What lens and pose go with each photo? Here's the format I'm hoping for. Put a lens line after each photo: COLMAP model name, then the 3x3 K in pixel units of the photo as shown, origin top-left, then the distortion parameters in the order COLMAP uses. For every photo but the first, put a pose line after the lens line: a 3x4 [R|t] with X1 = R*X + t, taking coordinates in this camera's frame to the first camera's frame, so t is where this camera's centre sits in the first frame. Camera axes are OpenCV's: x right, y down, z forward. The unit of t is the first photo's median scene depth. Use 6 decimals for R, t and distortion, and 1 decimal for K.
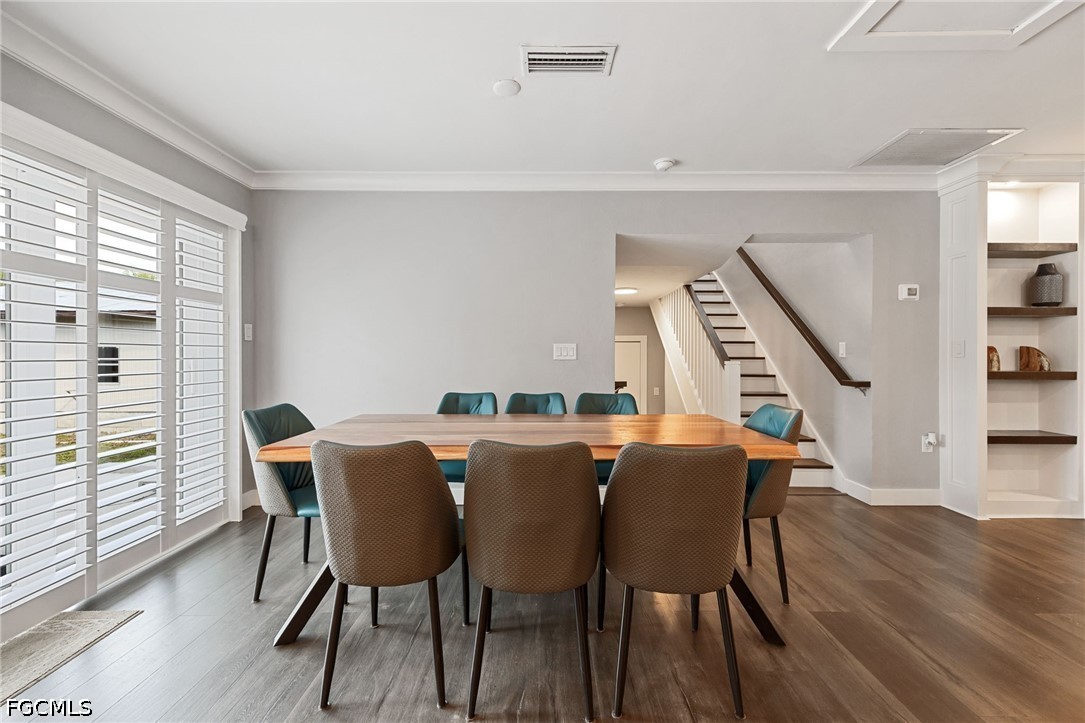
lens RADIAL K [[438.9, 0, 539.5], [0, 438.9, 350.6], [0, 0, 1]] dist [0.001372, -0.000571]
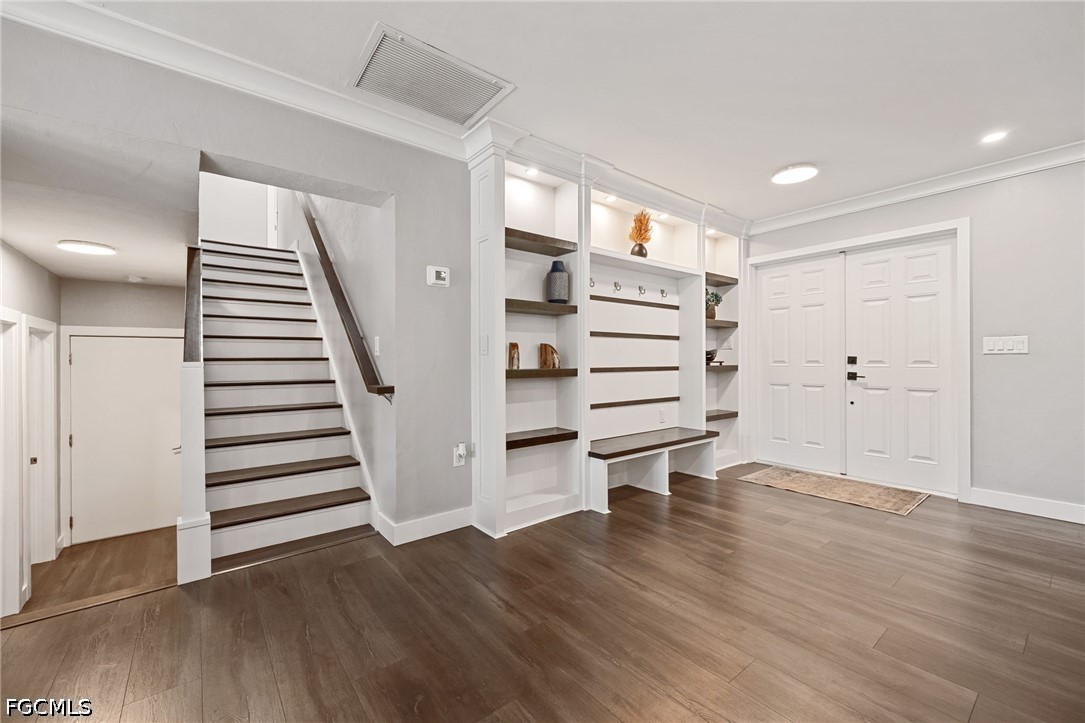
lens RADIAL K [[444.9, 0, 549.1], [0, 444.9, 355.8], [0, 0, 1]] dist [0.001803, -0.000321]
pose [[0.768315, -0.000154, 0.640072, 0.490366], [0.000498, 1.000000, -0.000357, 0.018399], [-0.640071, 0.000593, 0.768315, 0.234948]]
